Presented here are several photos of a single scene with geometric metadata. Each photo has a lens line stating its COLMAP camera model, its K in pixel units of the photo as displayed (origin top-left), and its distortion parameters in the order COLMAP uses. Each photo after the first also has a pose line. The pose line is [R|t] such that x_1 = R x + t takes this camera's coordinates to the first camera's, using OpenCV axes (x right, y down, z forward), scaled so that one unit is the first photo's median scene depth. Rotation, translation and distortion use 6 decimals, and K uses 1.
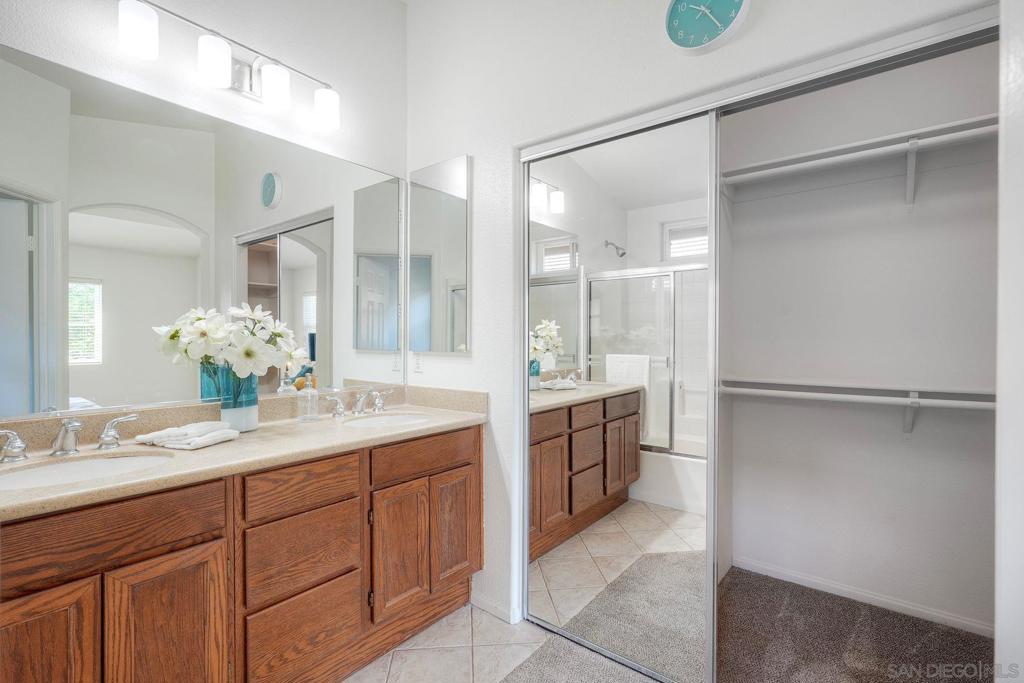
lens RADIAL K [[471.8, 0, 516.4], [0, 471.8, 340.7], [0, 0, 1]] dist [0.000251, 0.001216]
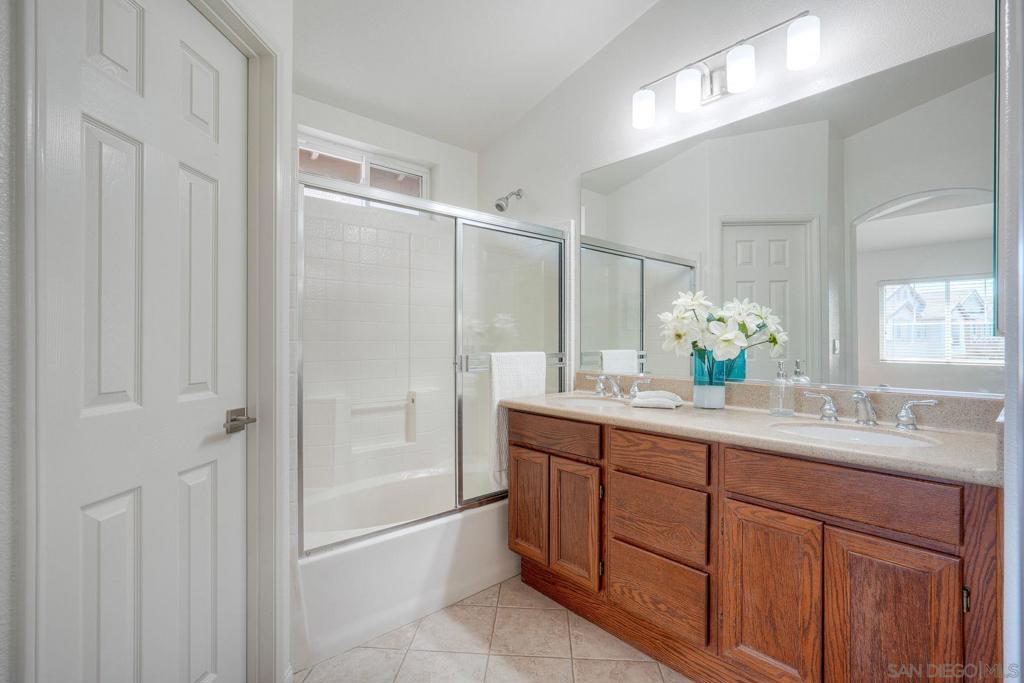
lens RADIAL K [[478.7, 0, 509.6], [0, 478.7, 339.5], [0, 0, 1]] dist [-0.001033, 0.000066]
pose [[-0.182901, -0.005221, -0.983117, 0.659355], [-0.006508, 0.999970, -0.004100, 0.044008], [0.983110, 0.005649, -0.182930, 0.827026]]
